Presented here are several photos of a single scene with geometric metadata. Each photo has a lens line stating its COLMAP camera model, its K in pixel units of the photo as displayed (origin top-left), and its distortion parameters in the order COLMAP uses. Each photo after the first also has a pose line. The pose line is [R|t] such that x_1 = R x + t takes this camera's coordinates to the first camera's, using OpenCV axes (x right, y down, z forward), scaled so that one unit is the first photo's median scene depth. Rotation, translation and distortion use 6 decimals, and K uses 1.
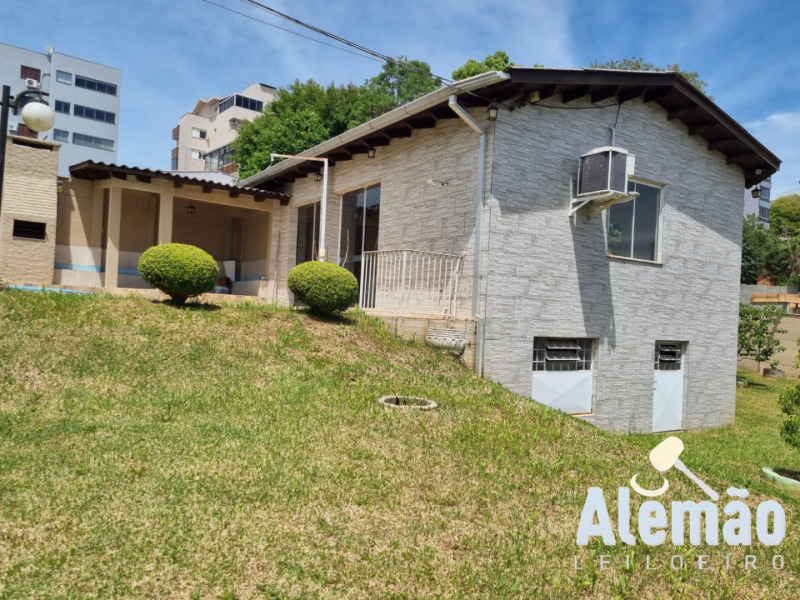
lens RADIAL K [[610.0, 0, 405.0], [0, 610.0, 309.7], [0, 0, 1]] dist [0.072893, -0.050650]
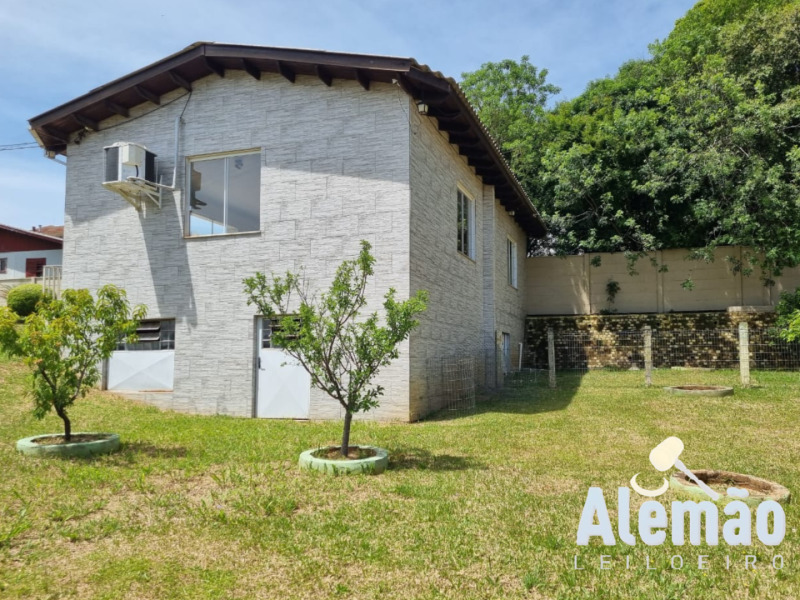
lens RADIAL K [[628.2, 0, 422.6], [0, 628.2, 313.1], [0, 0, 1]] dist [0.068911, -0.054960]
pose [[0.604311, -0.113649, -0.788602, 1.401536], [0.042777, 0.992975, -0.110322, 0.173088], [0.795600, 0.032935, 0.604927, 0.682787]]
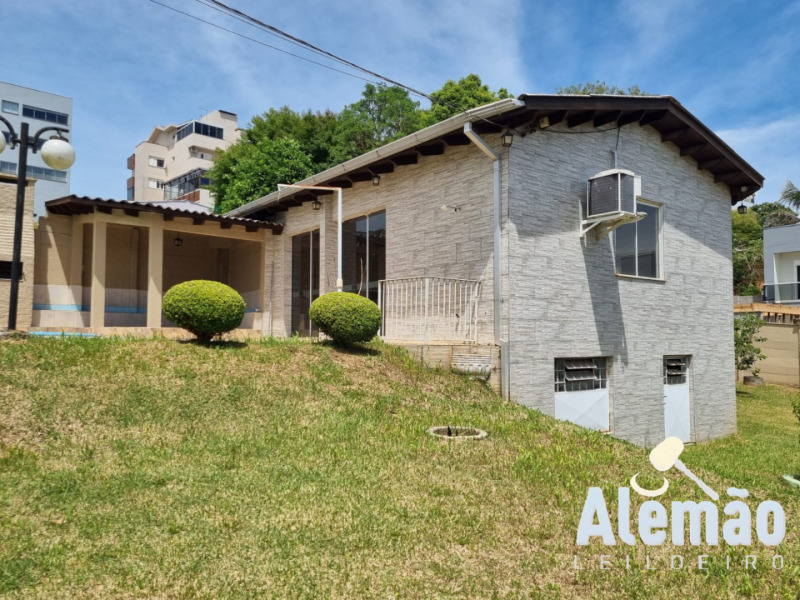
lens RADIAL K [[615.4, 0, 422.4], [0, 615.4, 311.8], [0, 0, 1]] dist [0.072170, -0.049372]
pose [[0.995728, -0.042562, 0.081940, -0.077290], [0.045325, 0.998454, -0.032162, -0.008168], [-0.080444, 0.035738, 0.996118, 0.005037]]
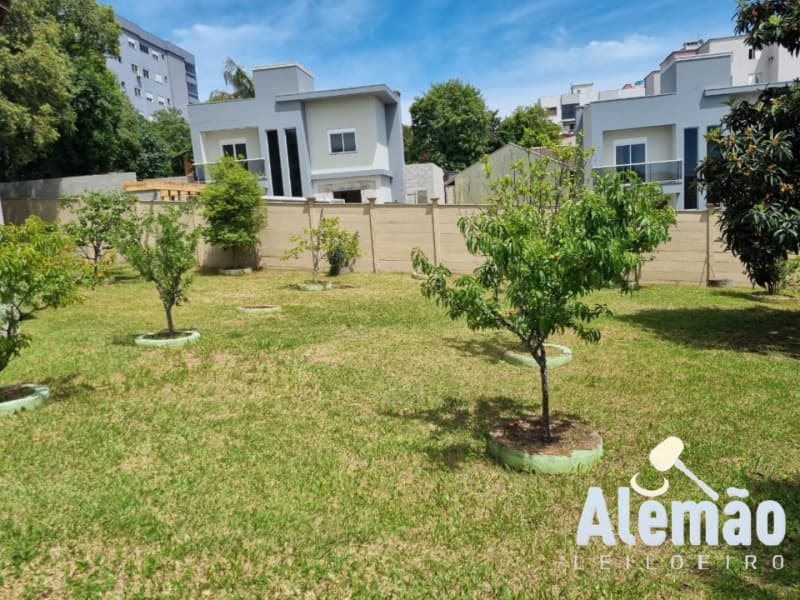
lens RADIAL K [[610.0, 0, 405.0], [0, 610.0, 309.7], [0, 0, 1]] dist [0.072893, -0.050650]
pose [[0.697940, -0.201514, 0.687220, 0.396134], [0.094065, 0.977077, 0.190977, 0.051451], [-0.709951, -0.068647, 0.700897, 0.070846]]
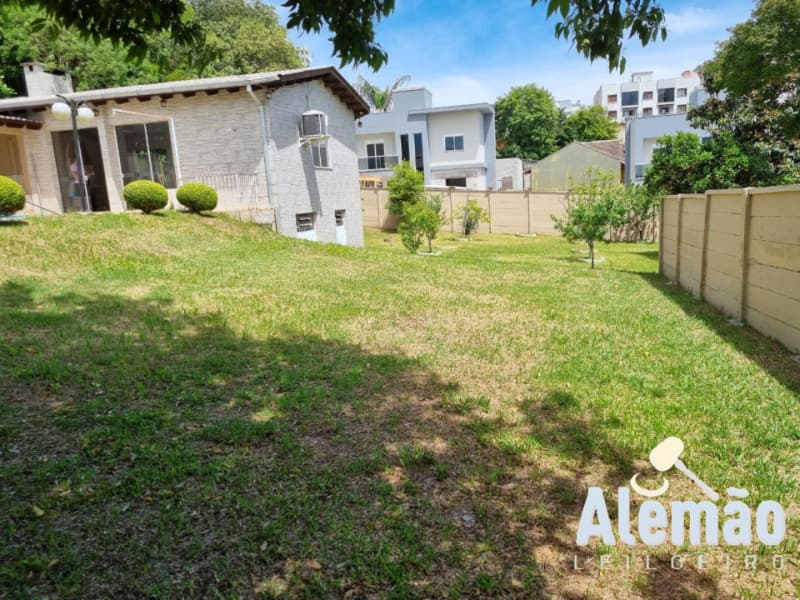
lens RADIAL K [[615.4, 0, 422.4], [0, 615.4, 311.8], [0, 0, 1]] dist [0.072170, -0.049372]
pose [[0.738879, -0.210550, 0.640099, -0.731596], [0.083200, 0.971167, 0.223411, -0.053466], [-0.668682, -0.111818, 0.735093, -0.662518]]
